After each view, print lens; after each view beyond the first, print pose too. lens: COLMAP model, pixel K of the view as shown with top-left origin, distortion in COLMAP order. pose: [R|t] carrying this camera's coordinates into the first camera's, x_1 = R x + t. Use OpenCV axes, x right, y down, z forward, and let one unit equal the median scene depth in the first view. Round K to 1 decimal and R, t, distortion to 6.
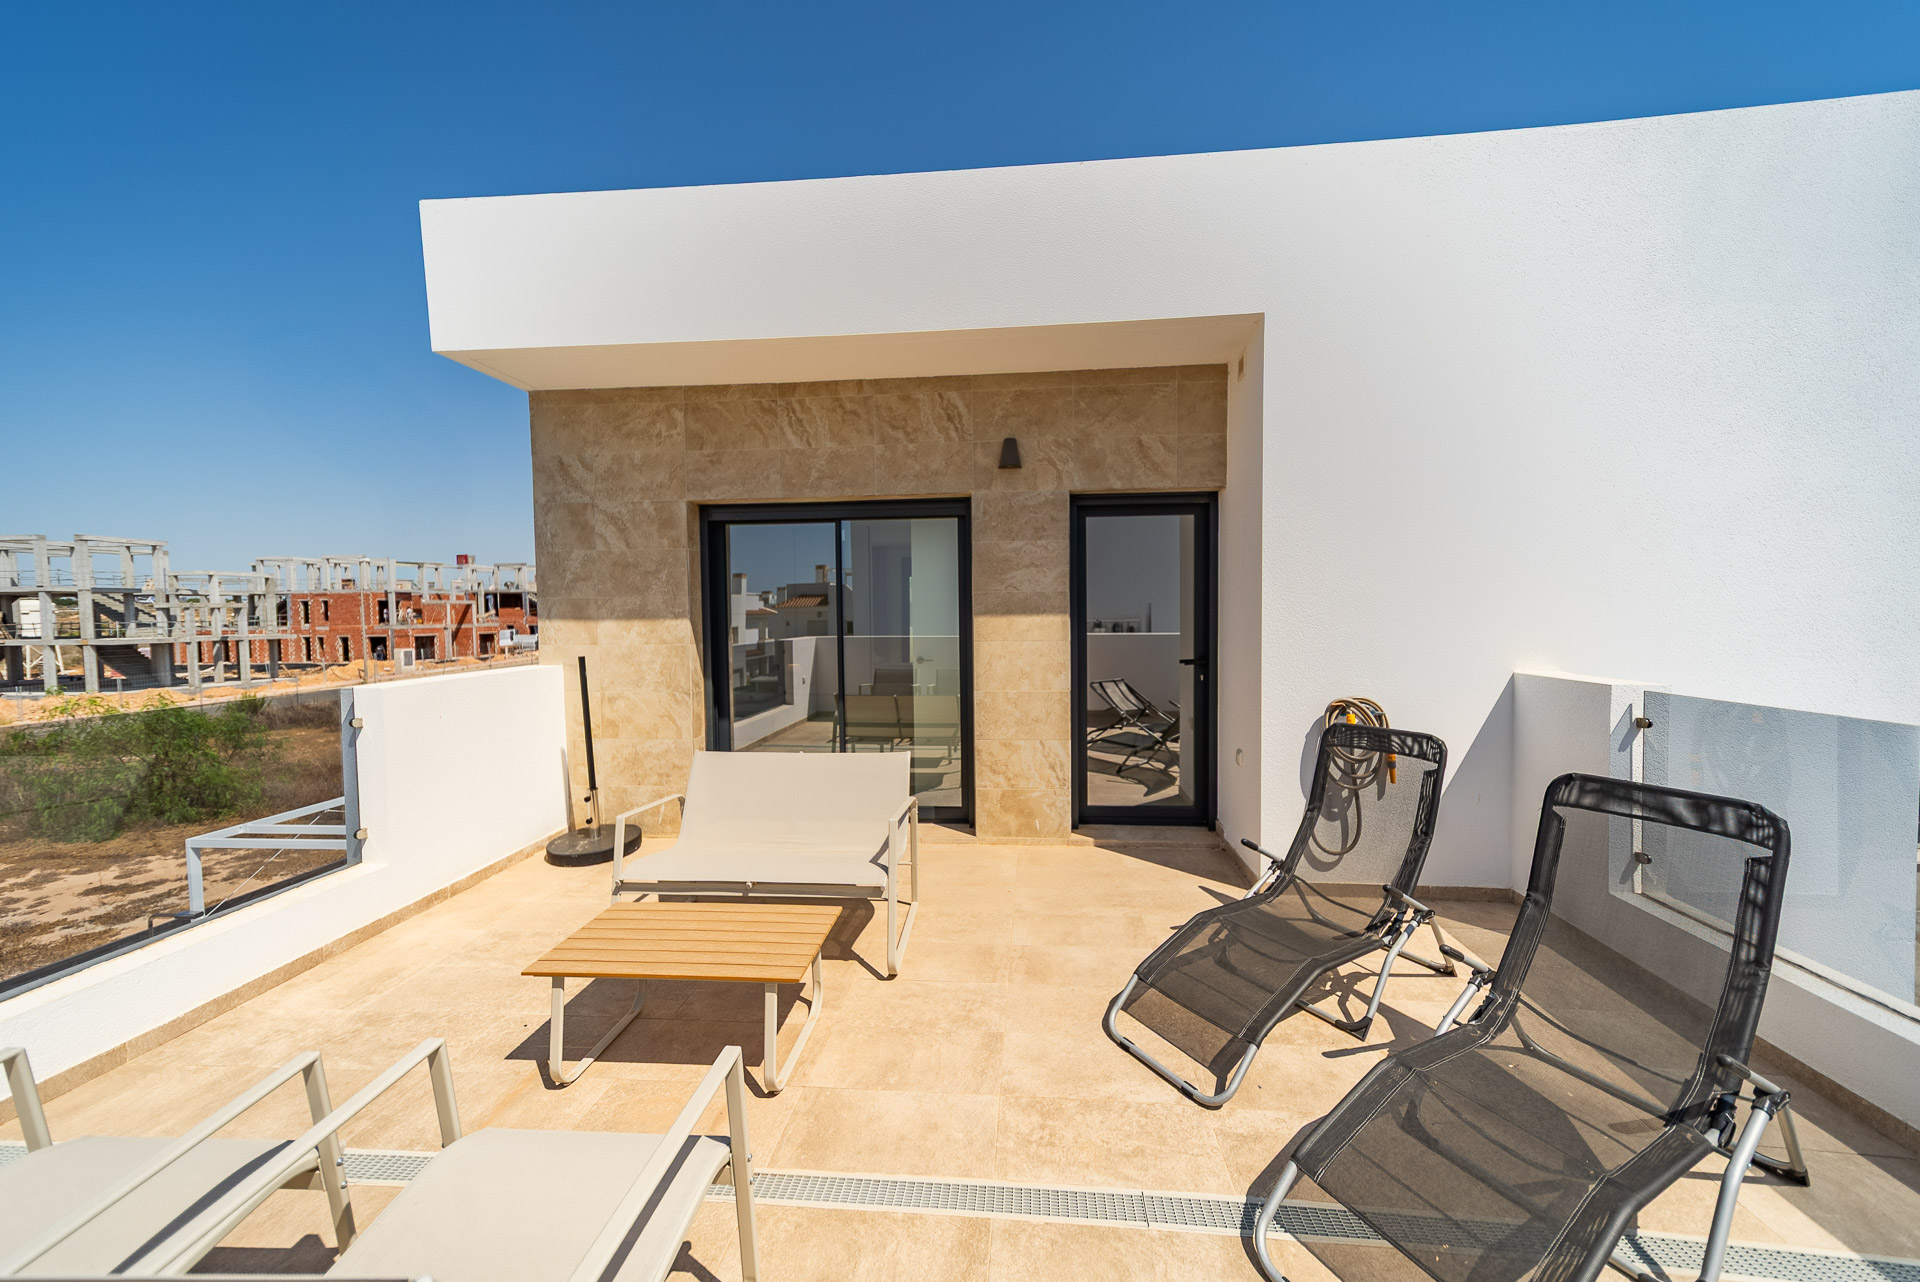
lens RADIAL K [[671.6, 0, 978.3], [0, 671.6, 638.0], [0, 0, 1]] dist [0.009718, 0.001356]
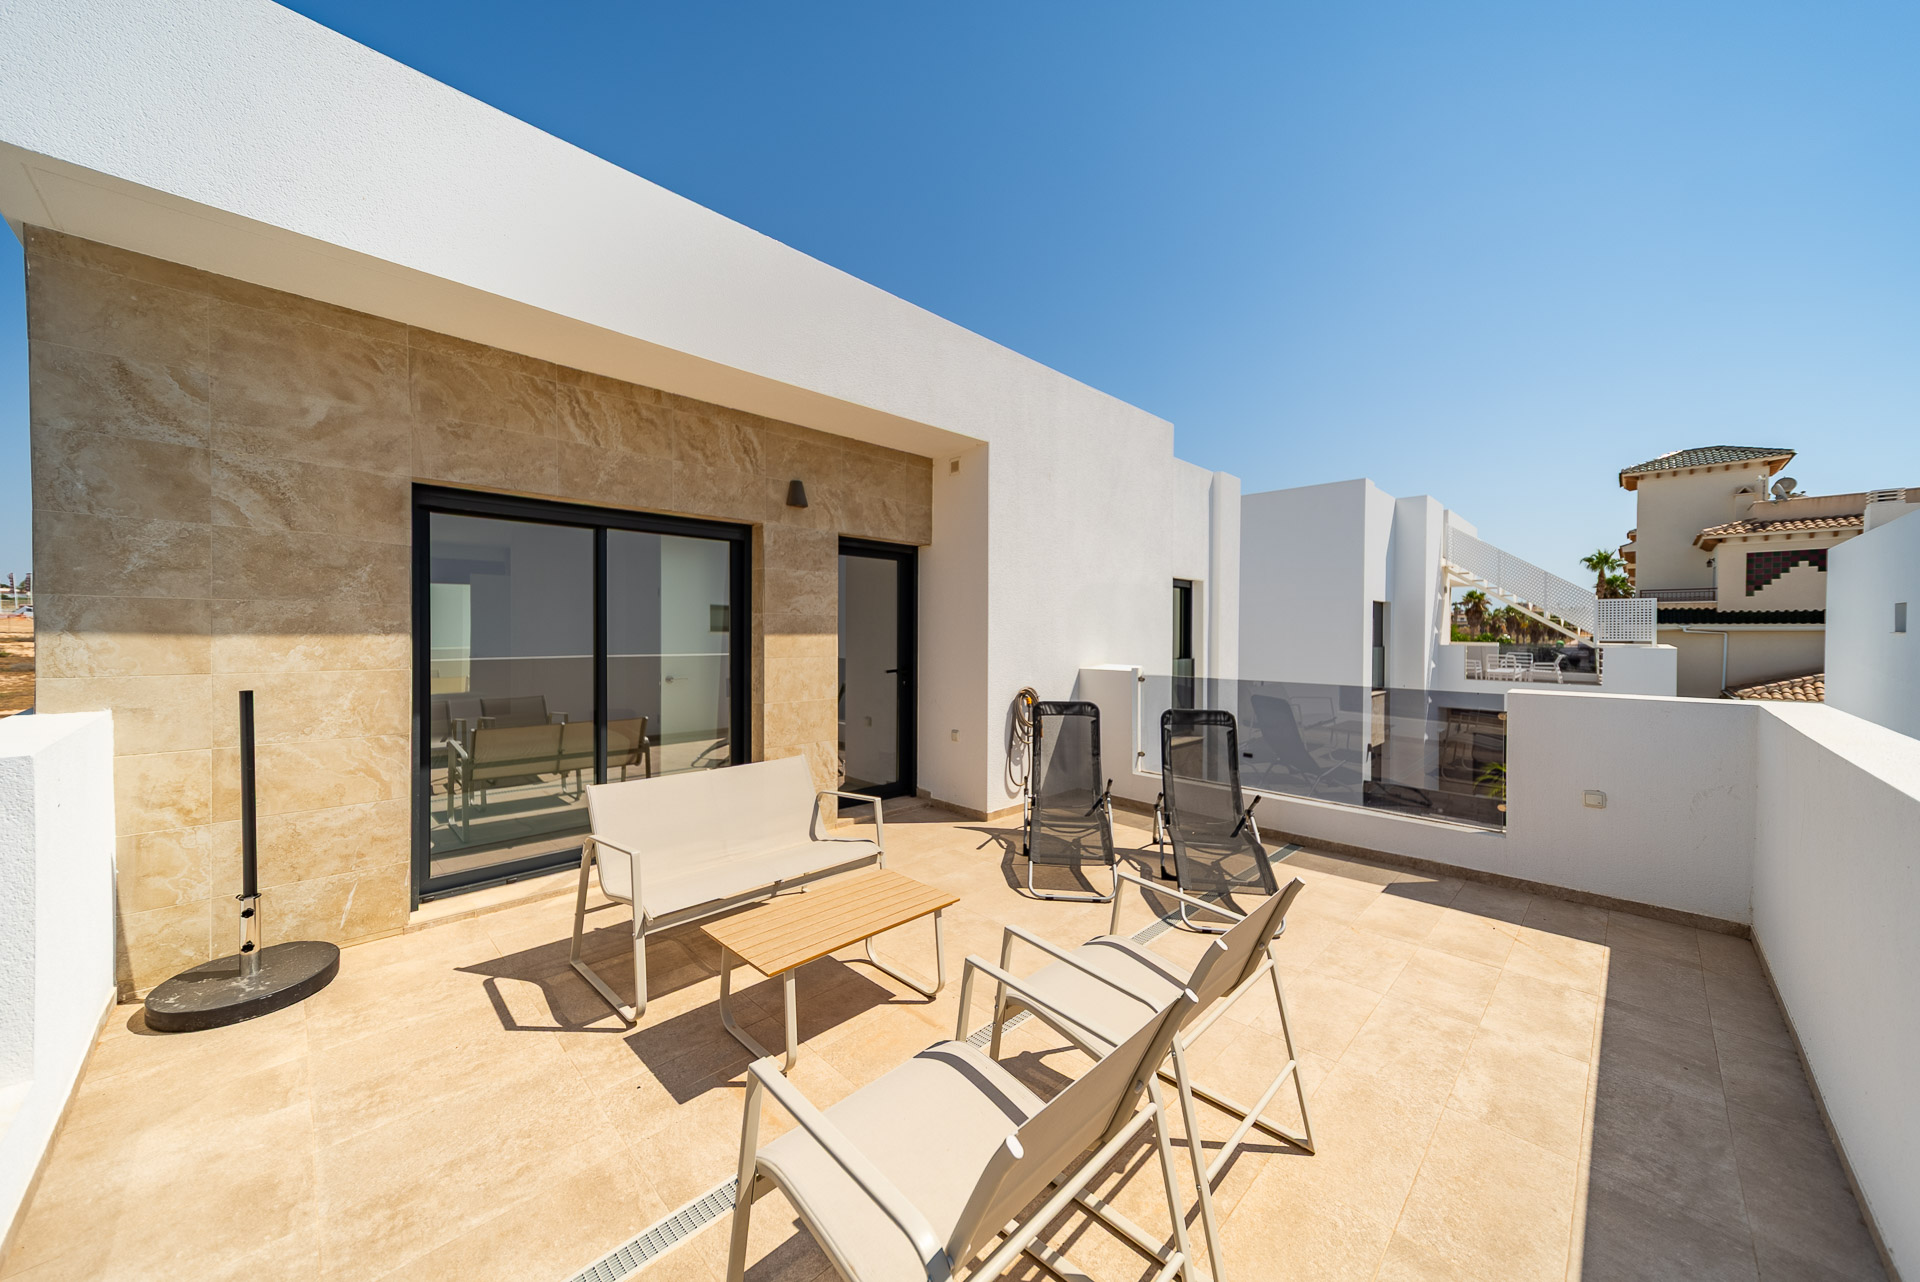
lens RADIAL K [[671.6, 0, 977.1], [0, 671.6, 636.3], [0, 0, 1]] dist [0.009718, 0.001356]
pose [[0.634716, 0.009410, 0.772688, -0.630719], [0.015708, 0.999562, -0.025076, 0.002299], [-0.772586, 0.028053, 0.634290, 0.040114]]
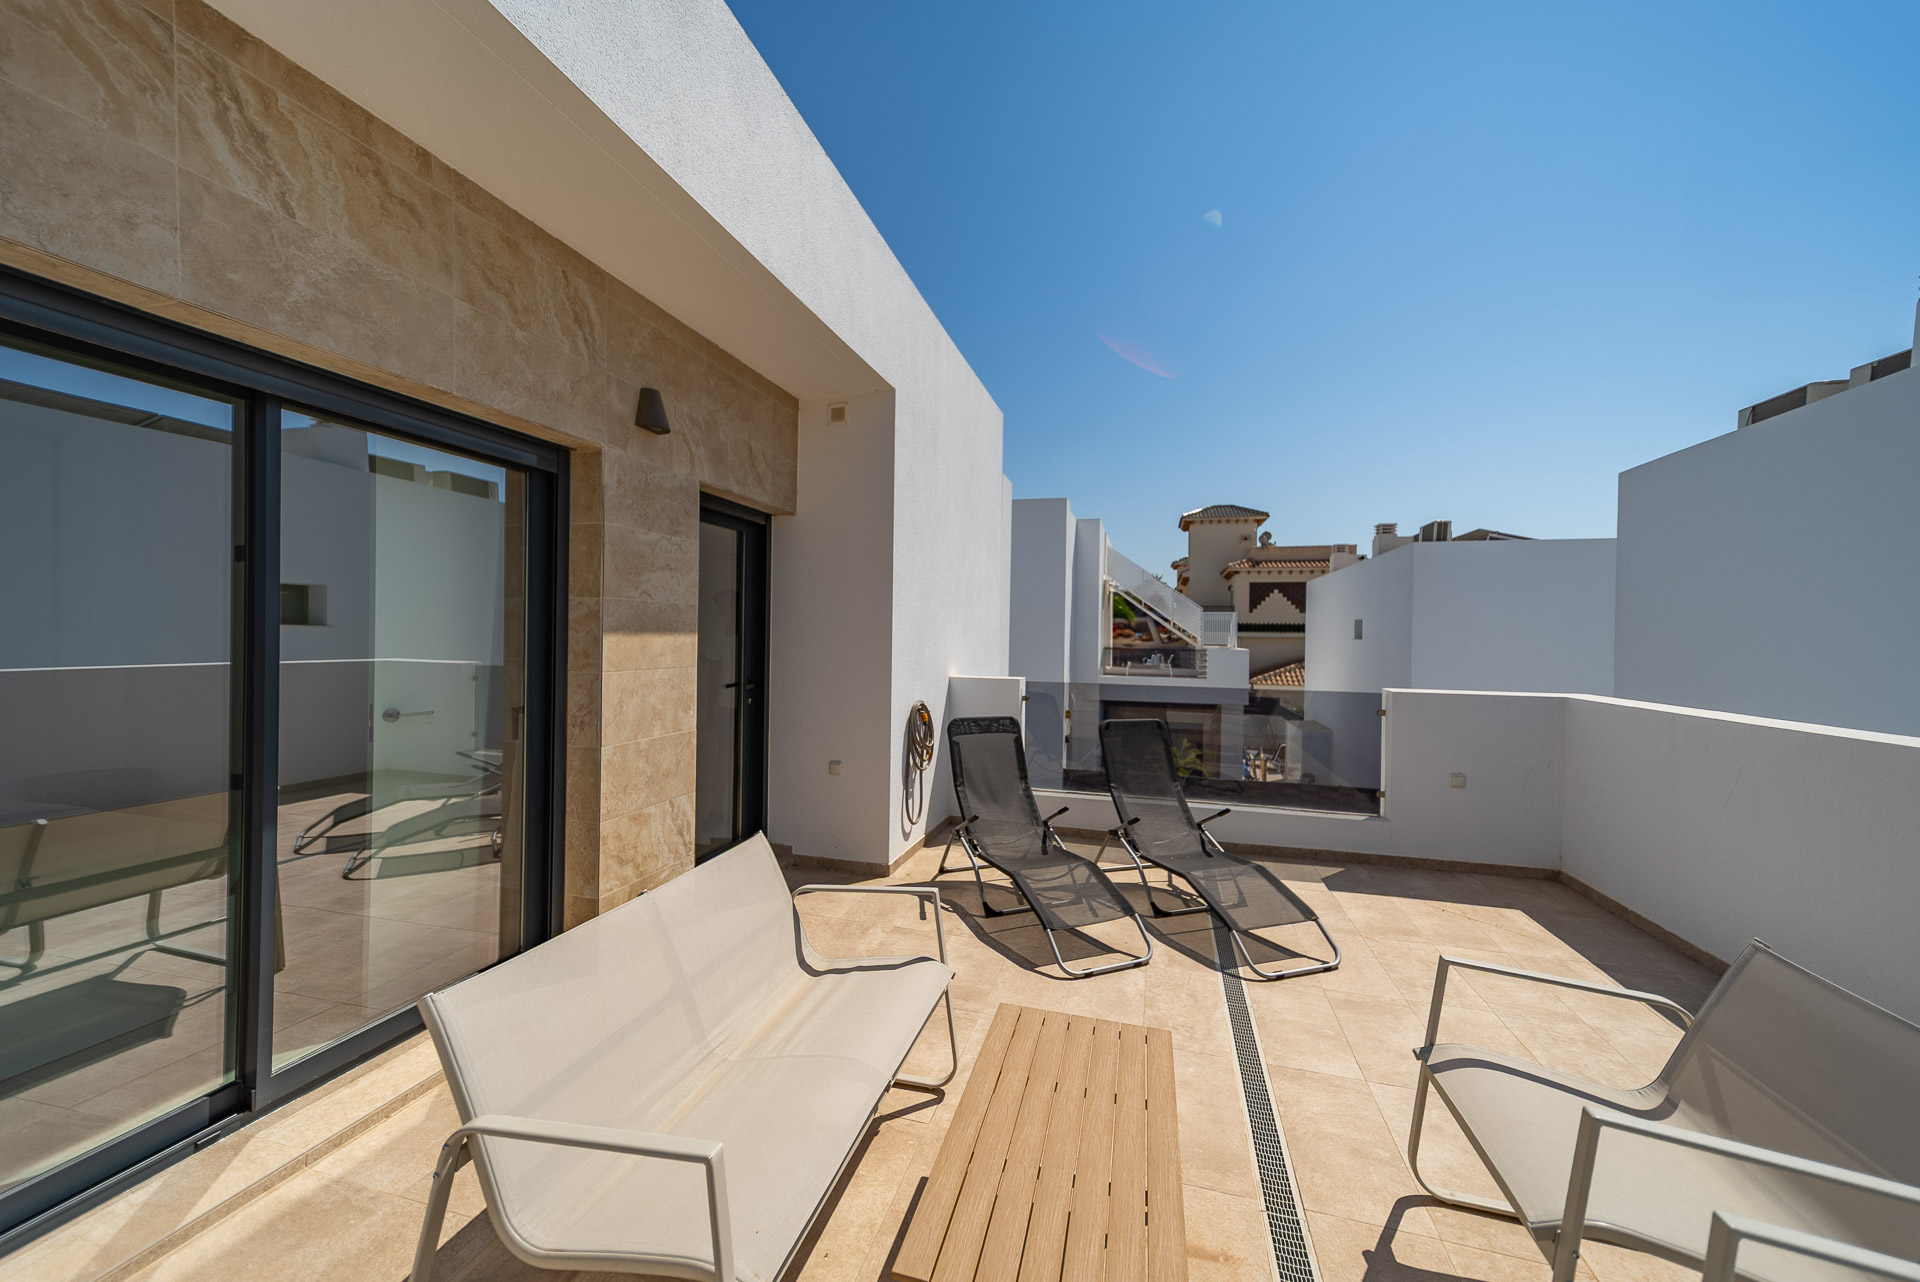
lens RADIAL K [[671.6, 0, 977.7], [0, 671.6, 637.8], [0, 0, 1]] dist [0.009718, 0.001356]
pose [[0.177204, 0.011655, 0.984105, -0.590610], [0.017394, 0.999737, -0.014973, -0.012345], [-0.984020, 0.019771, 0.176955, 0.520655]]
